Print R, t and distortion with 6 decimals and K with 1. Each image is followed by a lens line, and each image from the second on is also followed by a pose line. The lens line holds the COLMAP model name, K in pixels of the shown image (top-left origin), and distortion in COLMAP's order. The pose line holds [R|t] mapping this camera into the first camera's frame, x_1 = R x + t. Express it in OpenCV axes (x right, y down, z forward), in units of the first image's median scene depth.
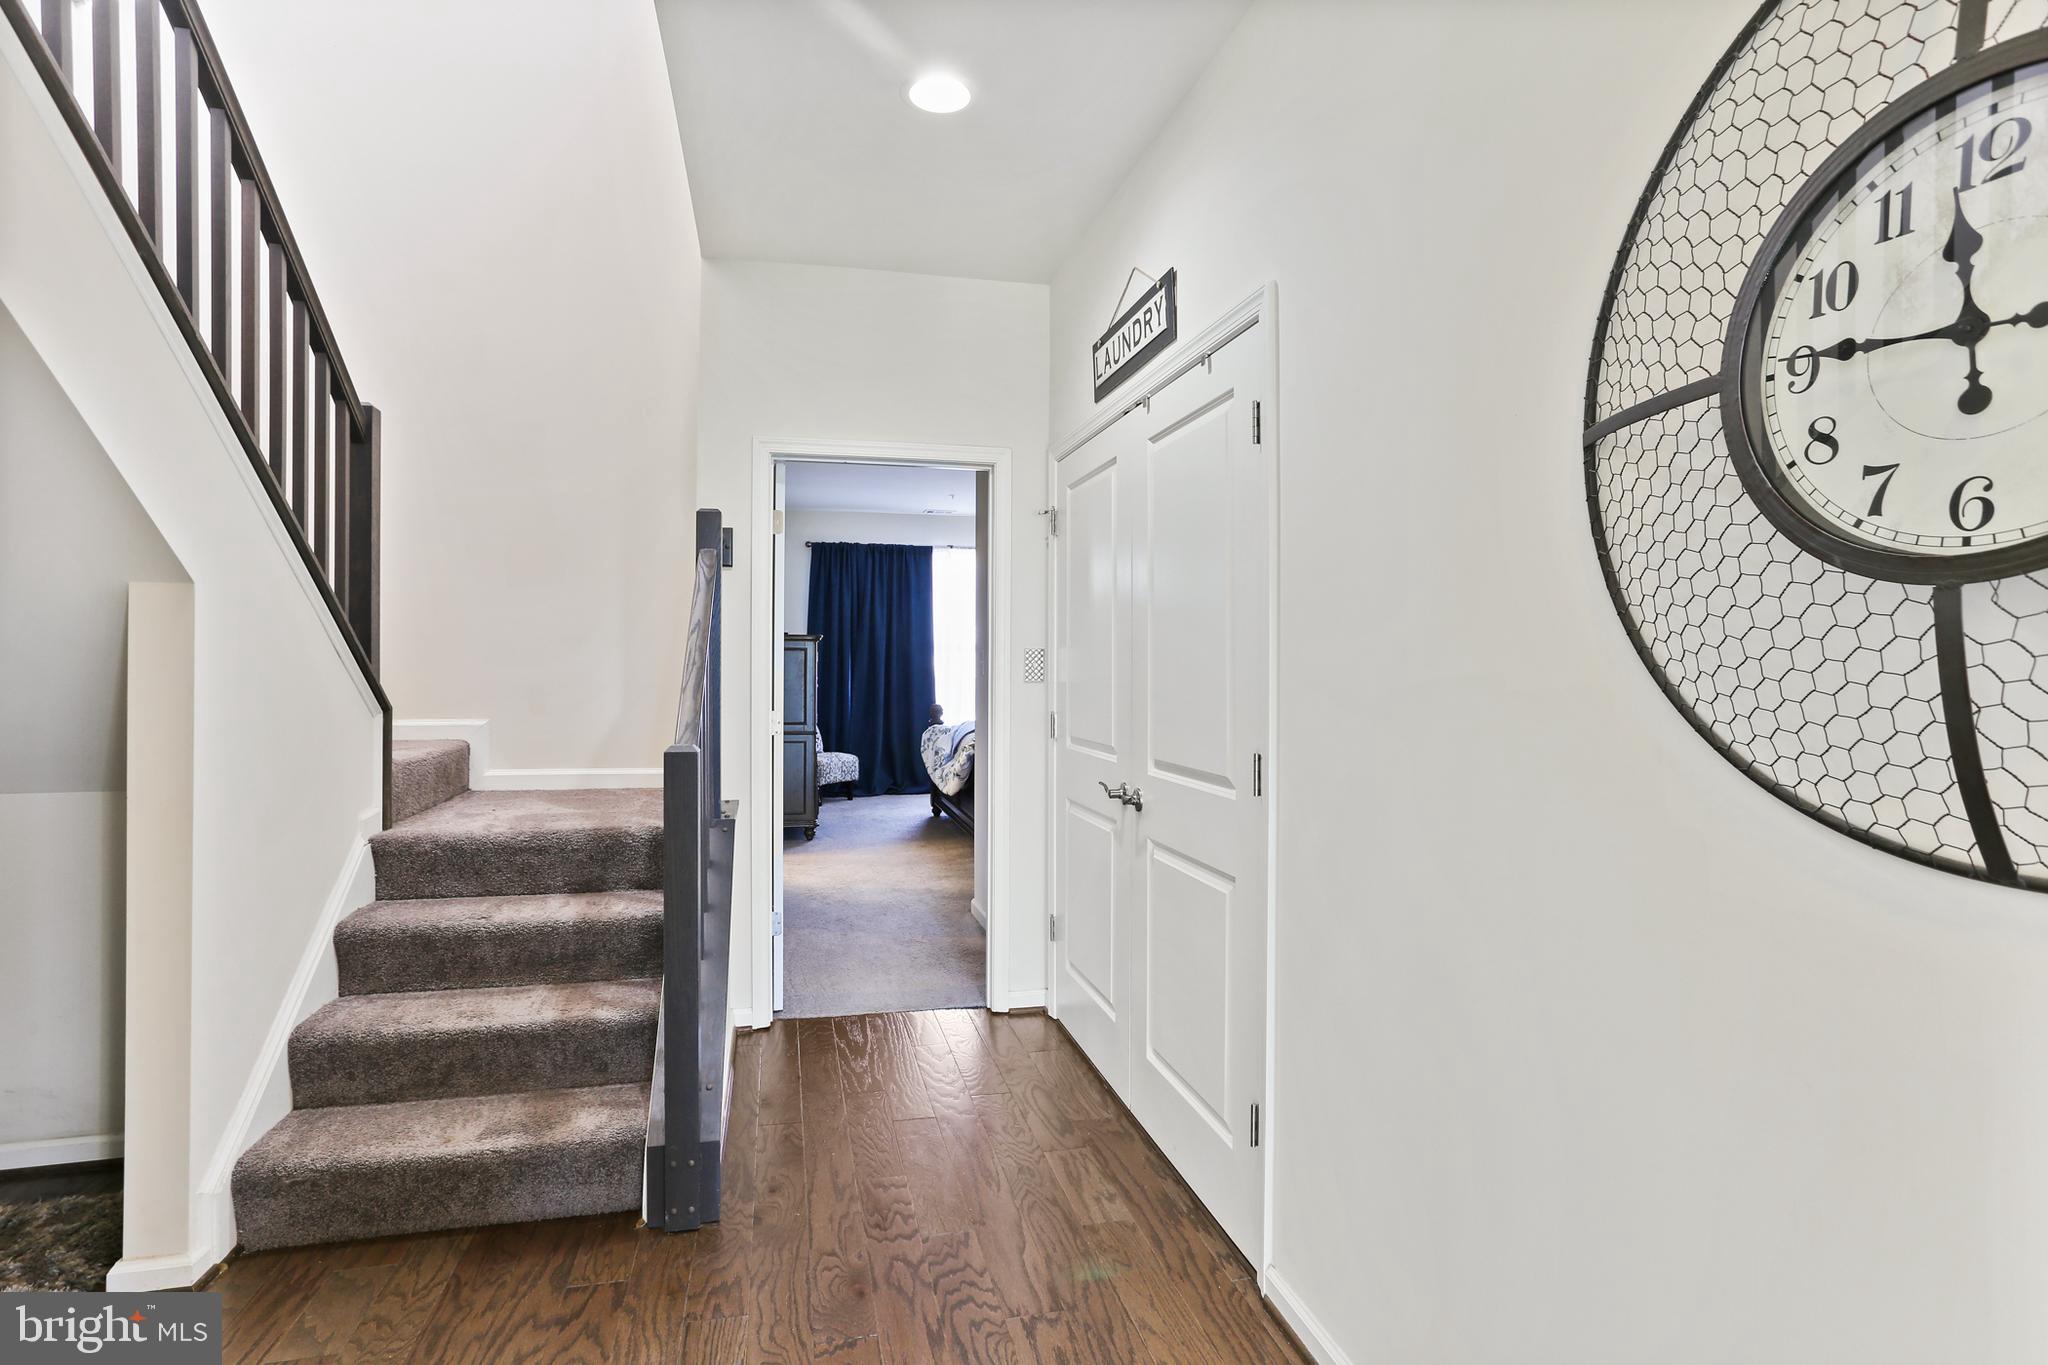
lens RADIAL K [[1009.0, 0, 1015.1], [0, 1009.0, 671.7], [0, 0, 1]] dist [-0.021207, 0.011043]
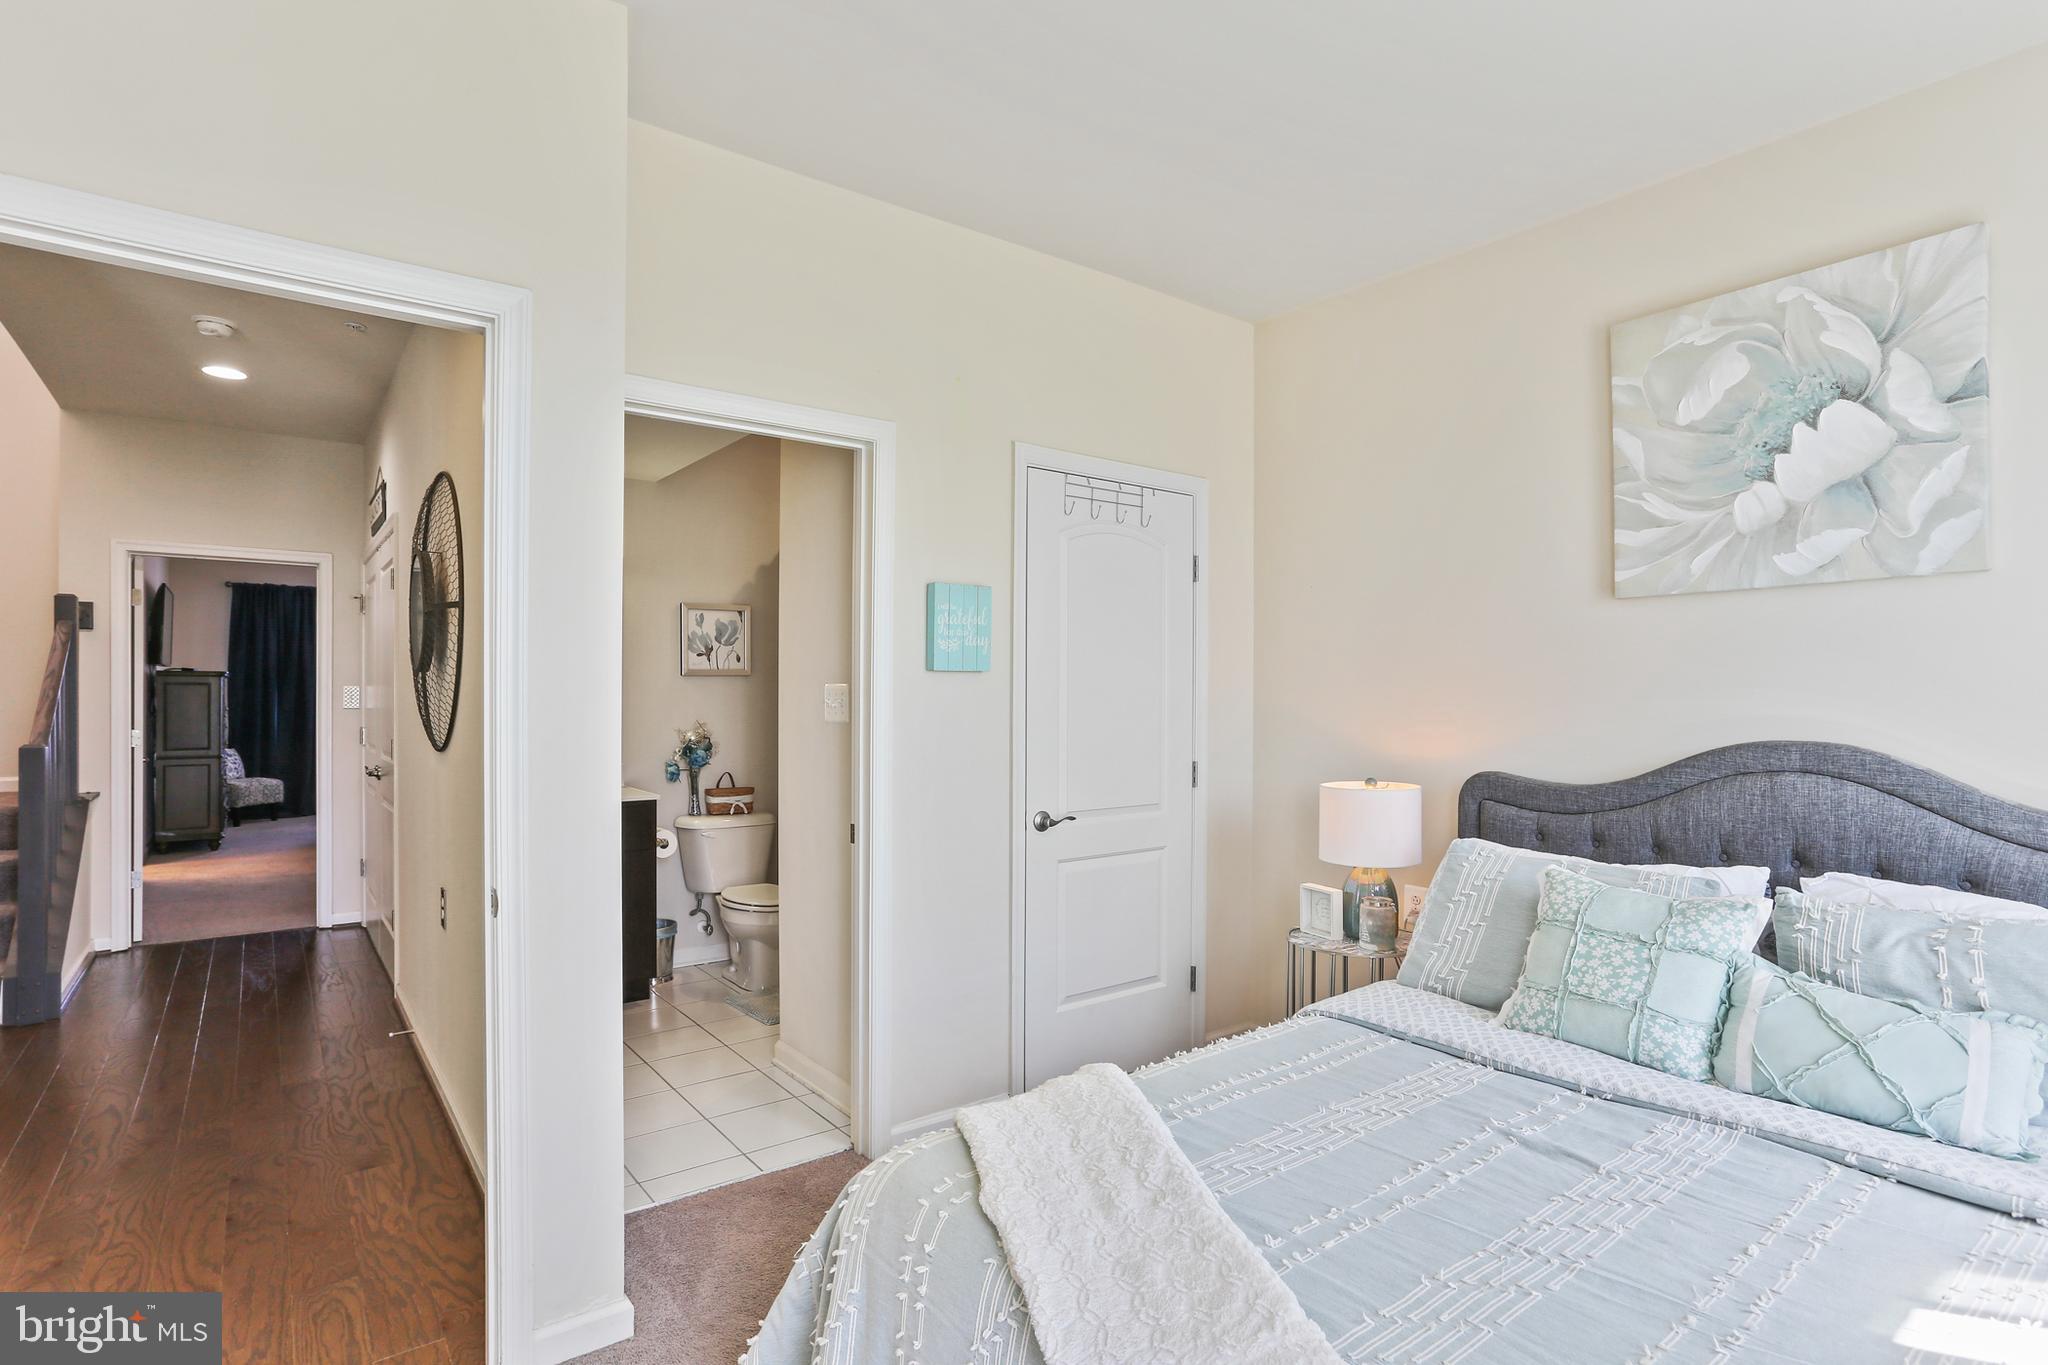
lens RADIAL K [[1009.0, 0, 1020.2], [0, 1009.0, 693.9], [0, 0, 1]] dist [-0.021207, 0.011043]
pose [[0.912845, -0.002653, 0.408299, 0.327118], [0.006014, 0.999958, -0.006949, 0.005522], [-0.408263, 0.008799, 0.912822, -0.796824]]
